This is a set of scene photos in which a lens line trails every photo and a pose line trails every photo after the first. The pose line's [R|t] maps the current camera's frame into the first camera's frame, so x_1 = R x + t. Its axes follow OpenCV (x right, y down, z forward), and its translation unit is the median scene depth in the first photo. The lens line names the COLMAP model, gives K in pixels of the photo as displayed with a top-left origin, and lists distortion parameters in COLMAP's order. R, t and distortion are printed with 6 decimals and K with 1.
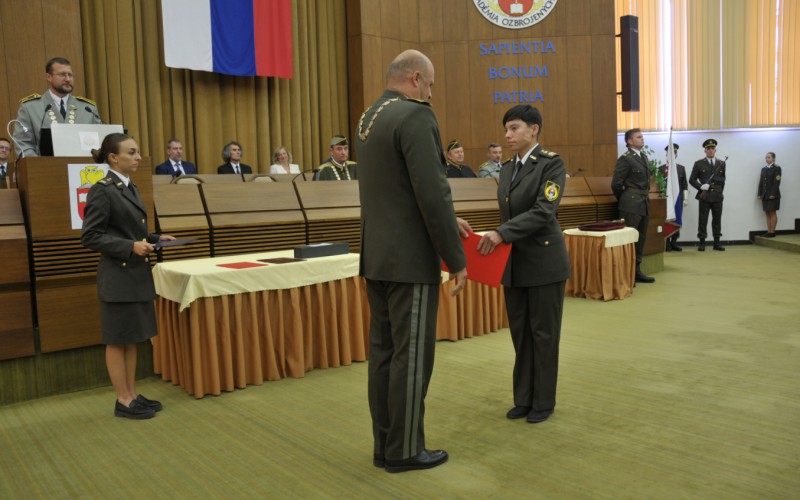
lens RADIAL K [[657.6, 0, 398.2], [0, 657.6, 256.4], [0, 0, 1]] dist [-0.150546, 0.145430]
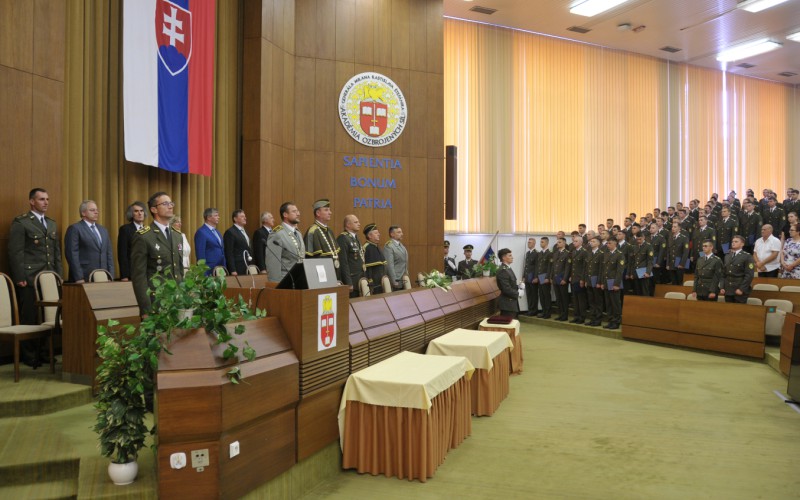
lens RADIAL K [[644.2, 0, 392.0], [0, 644.2, 252.2], [0, 0, 1]] dist [-0.160778, 0.128813]
pose [[0.870778, 0.036693, 0.490305, -0.712539], [0.014577, 0.994846, -0.100340, -0.075377], [-0.491460, 0.094521, 0.865756, -0.060028]]
